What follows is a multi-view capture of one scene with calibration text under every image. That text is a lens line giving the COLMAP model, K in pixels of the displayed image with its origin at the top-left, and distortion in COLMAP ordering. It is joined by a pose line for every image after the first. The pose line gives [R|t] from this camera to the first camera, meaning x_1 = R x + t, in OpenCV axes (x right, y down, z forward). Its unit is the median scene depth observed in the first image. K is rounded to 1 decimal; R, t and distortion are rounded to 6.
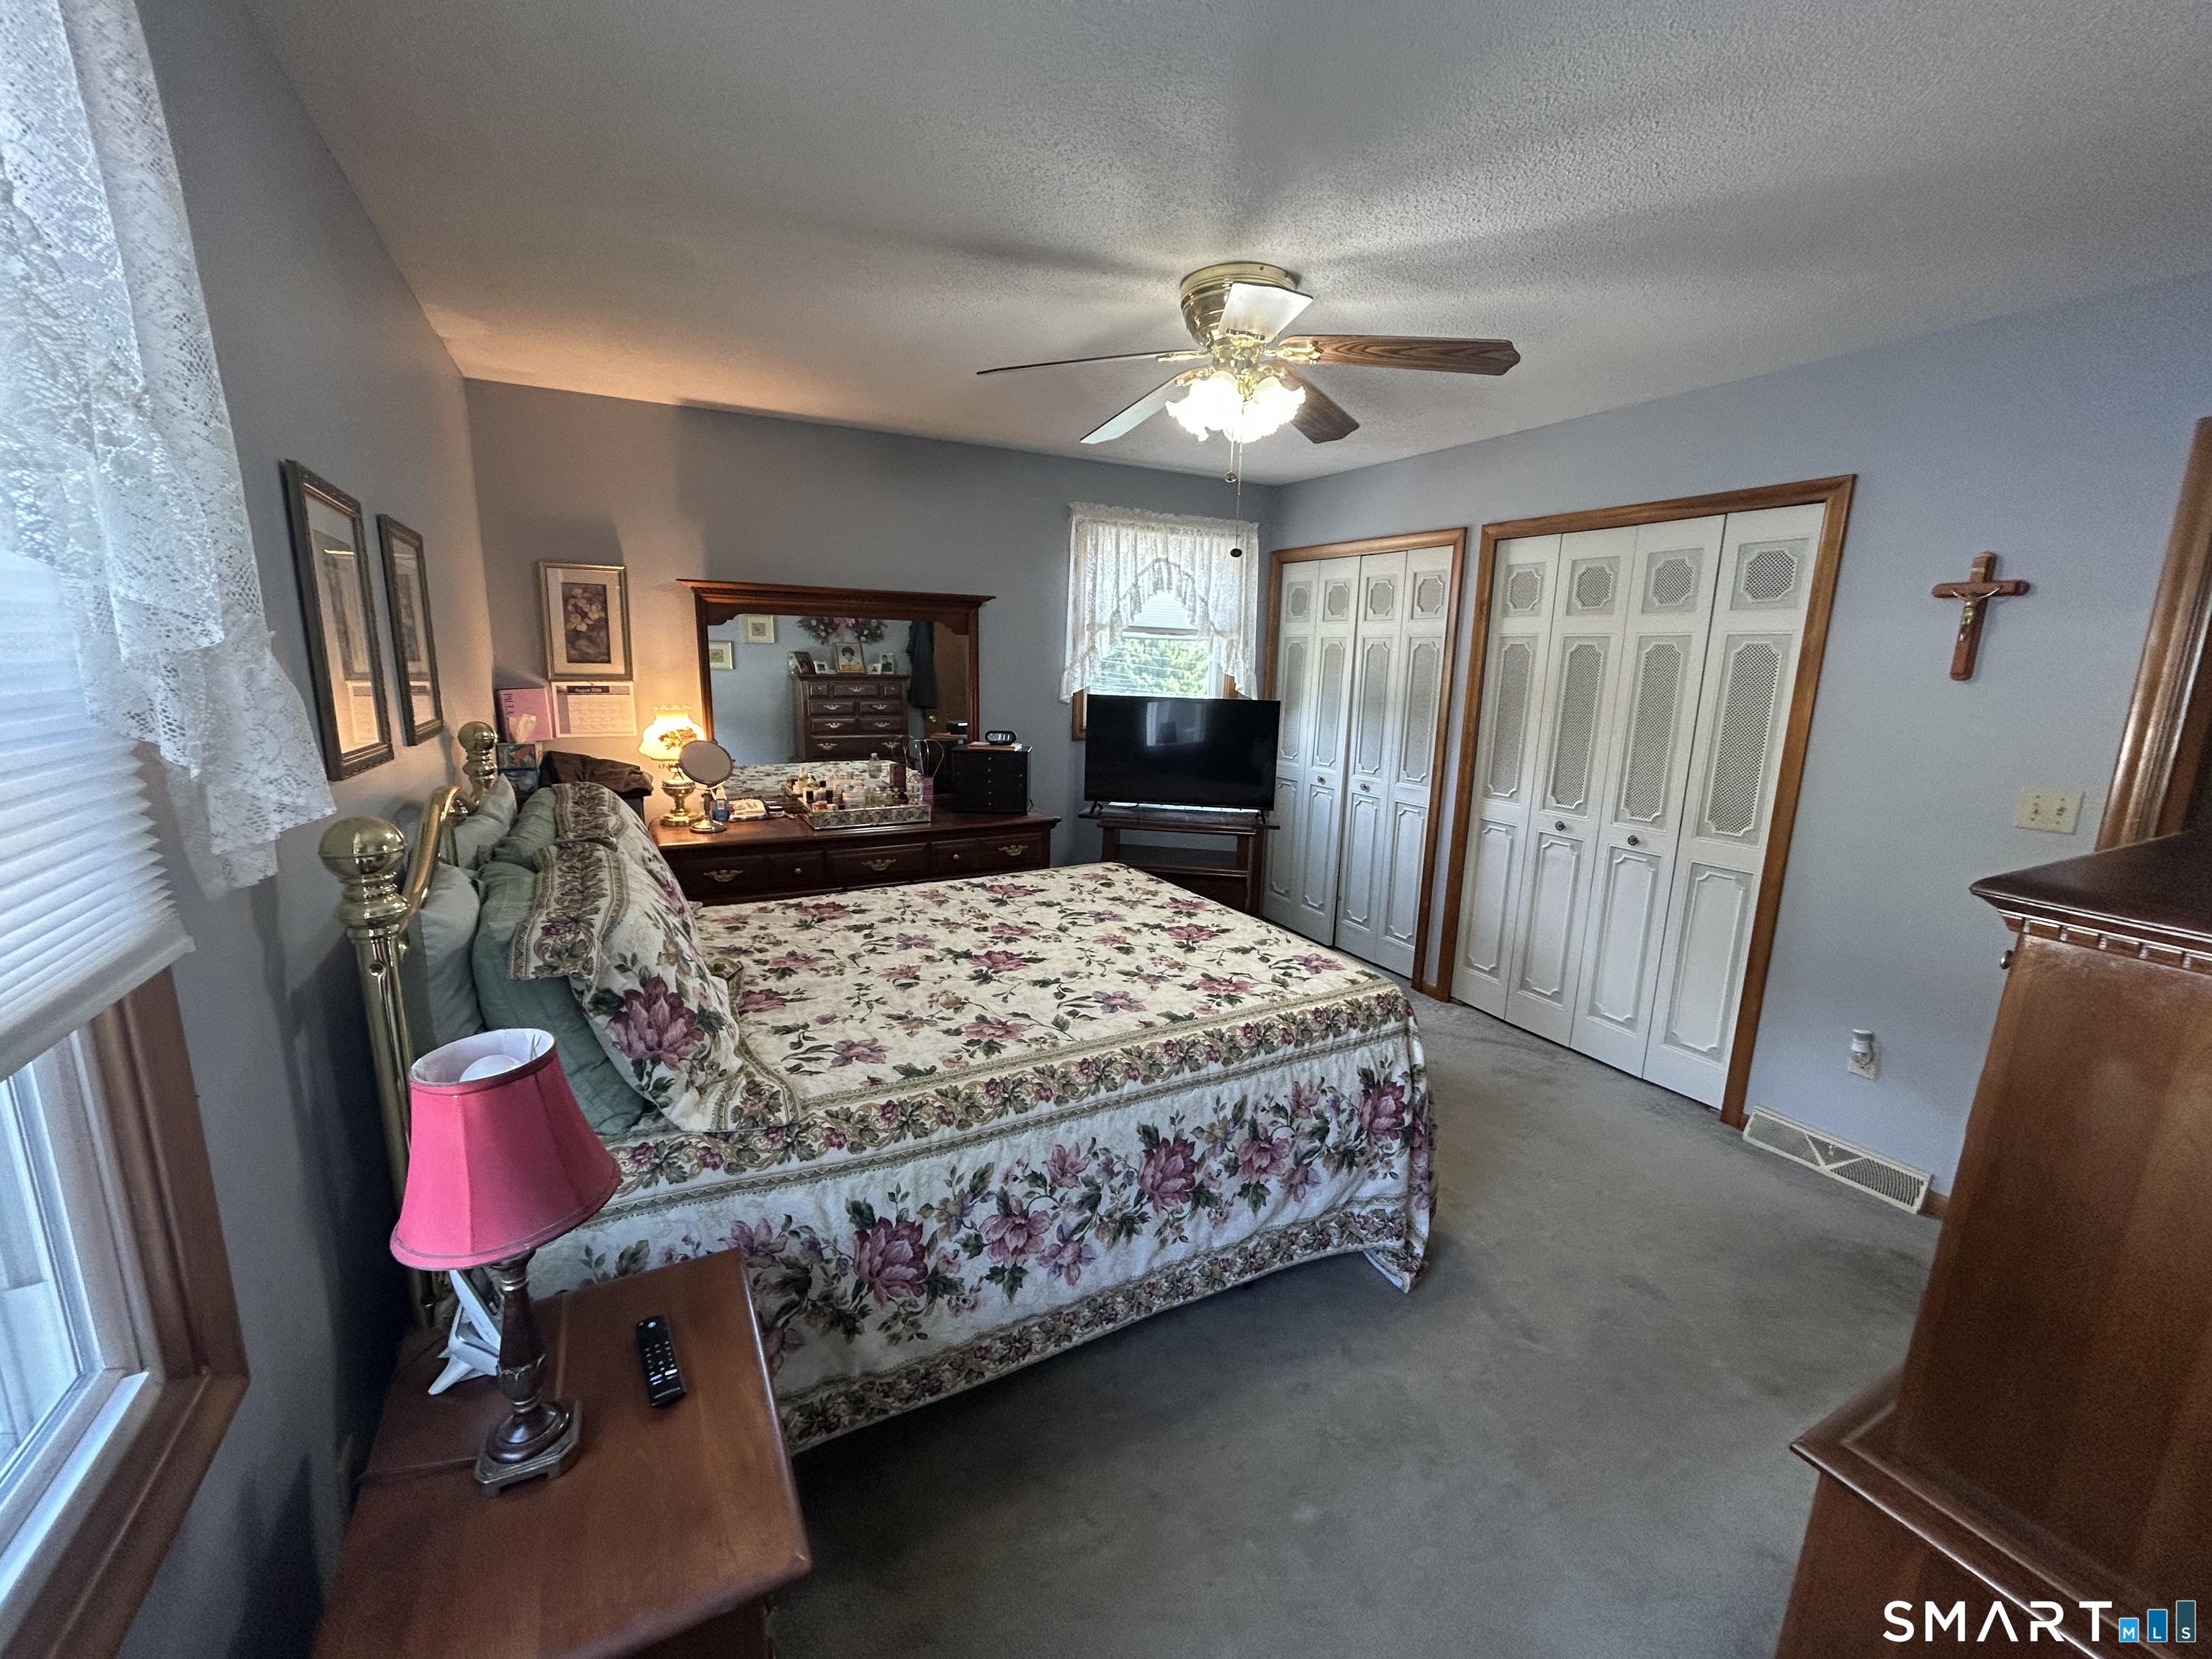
lens RADIAL K [[898.5, 0, 1109.8], [0, 898.5, 831.4], [0, 0, 1]] dist [-0.001128, -0.000743]
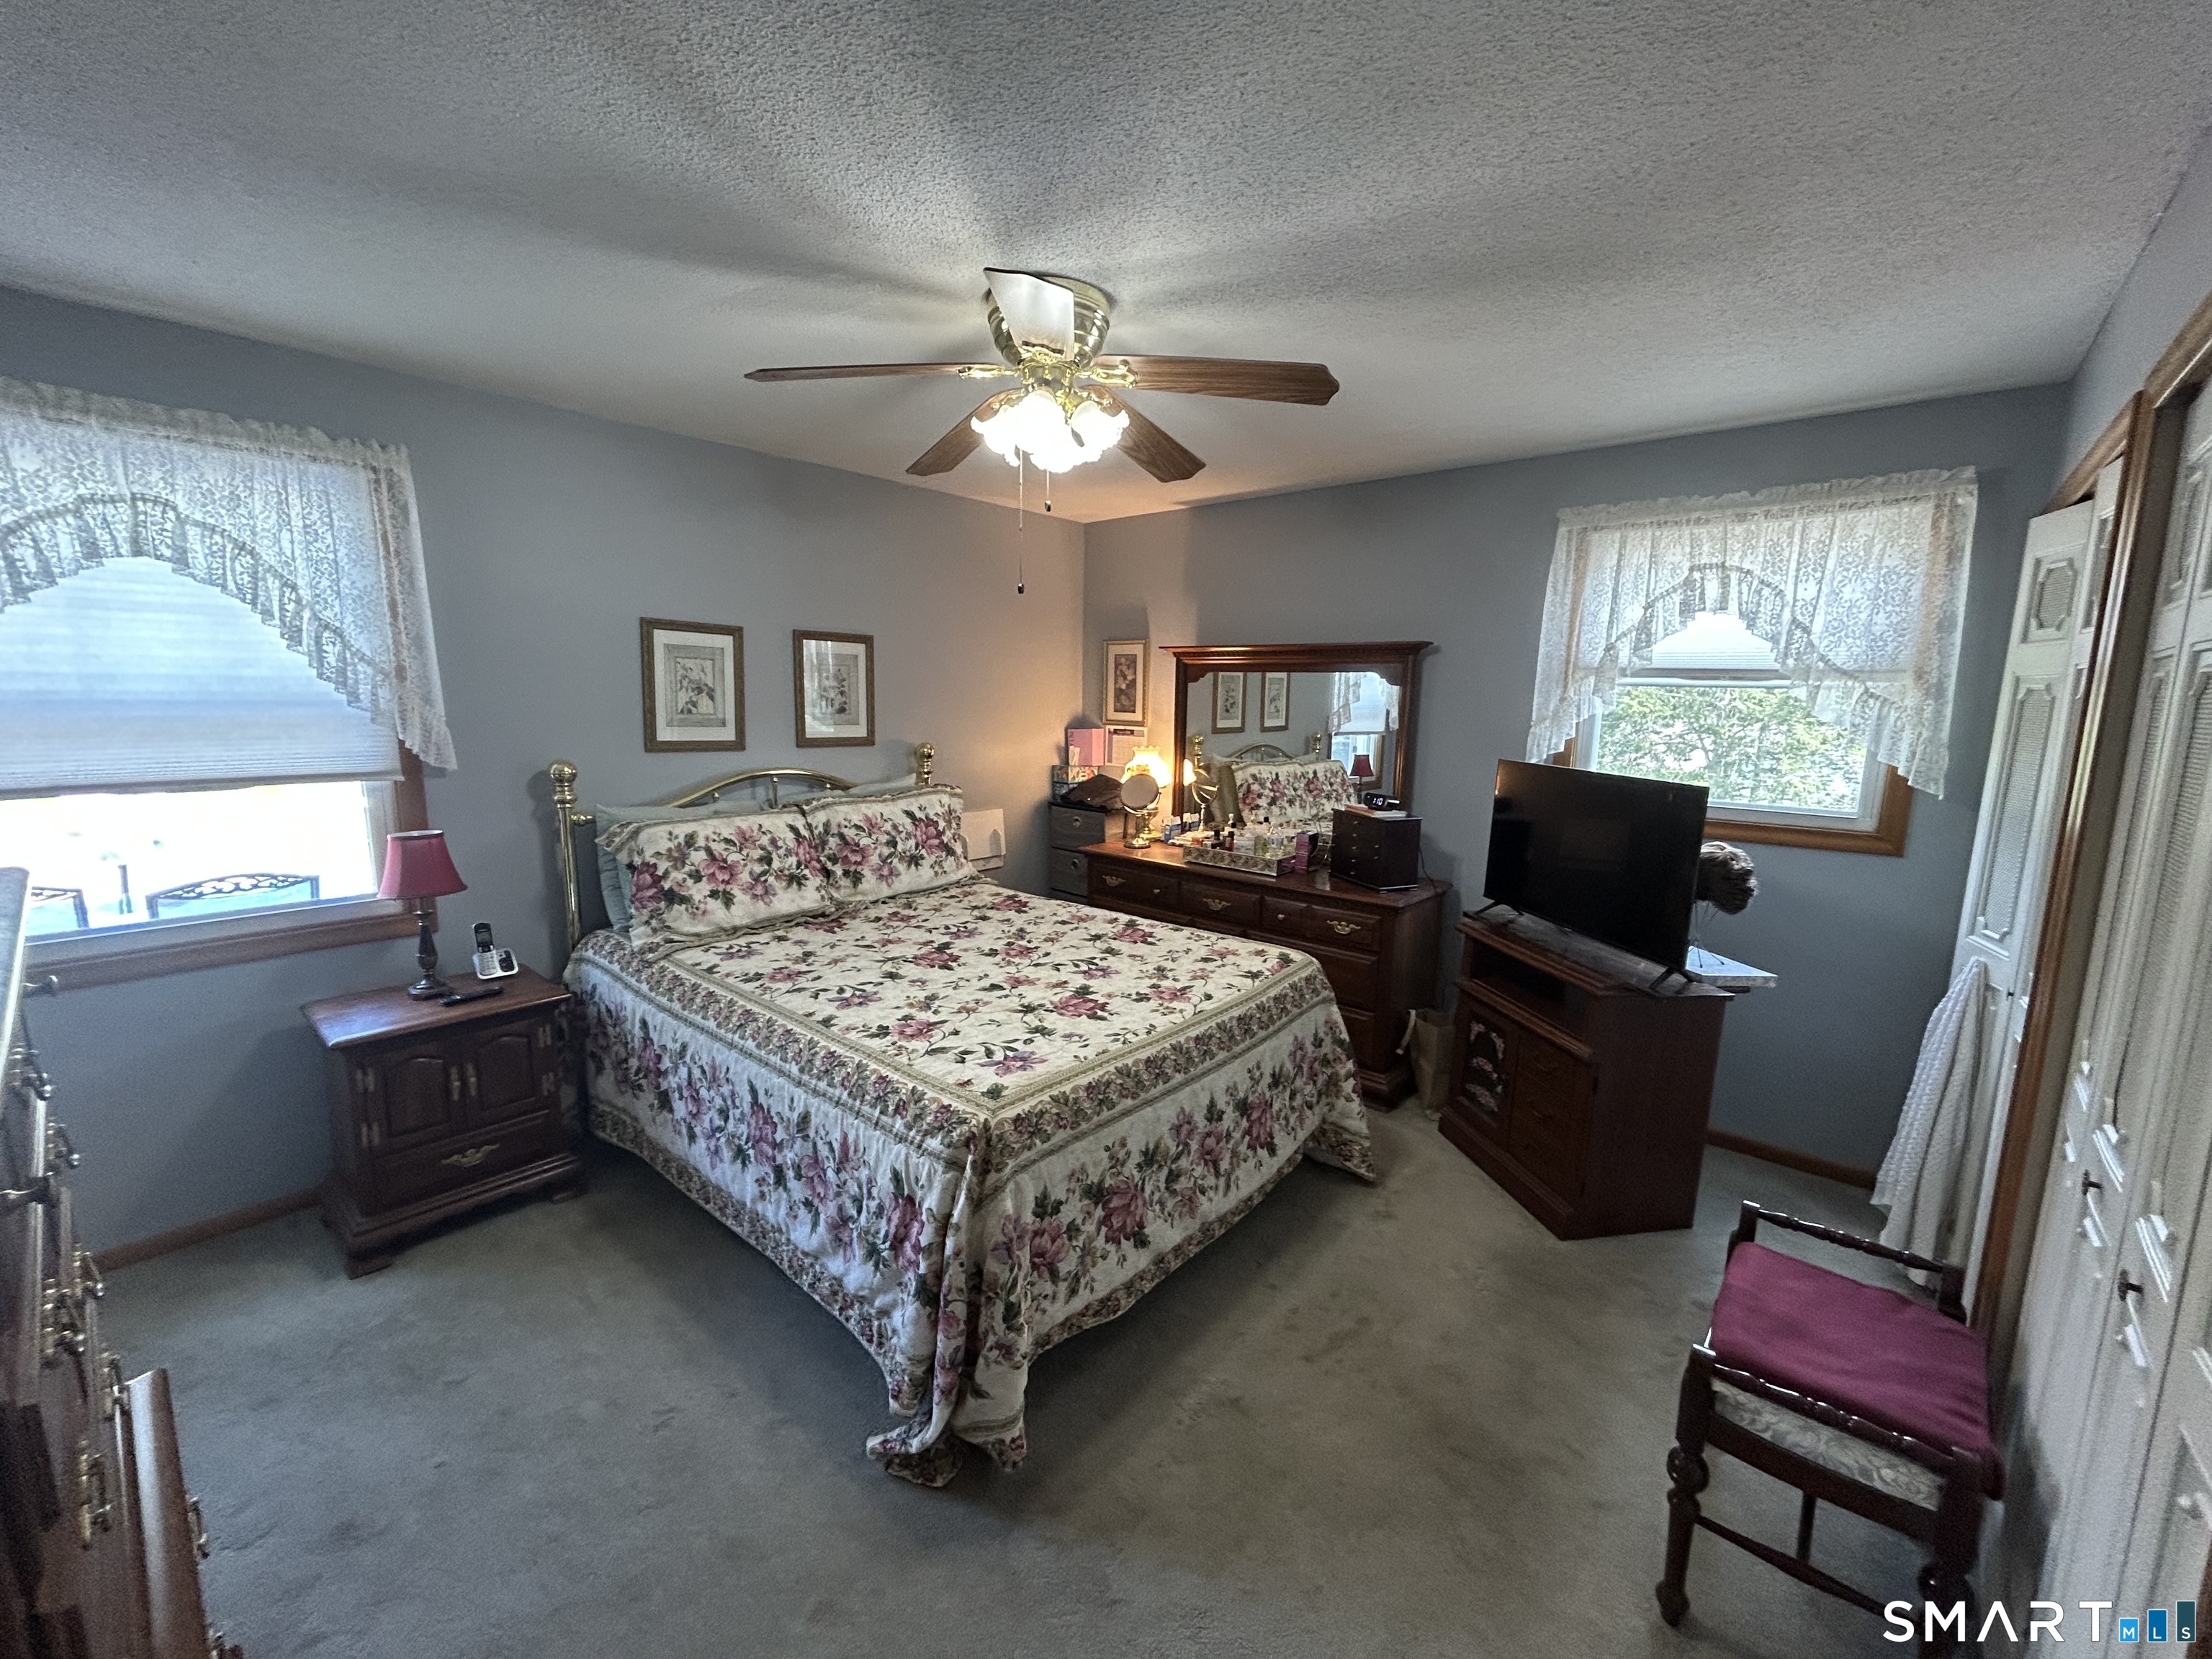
lens RADIAL K [[898.5, 0, 1107.7], [0, 898.5, 831.4], [0, 0, 1]] dist [-0.001128, -0.000743]
pose [[0.351837, 0.128569, -0.927190, 0.905293], [-0.193977, 0.979035, 0.062151, -0.119469], [0.915742, 0.157987, 0.369400, 0.662934]]
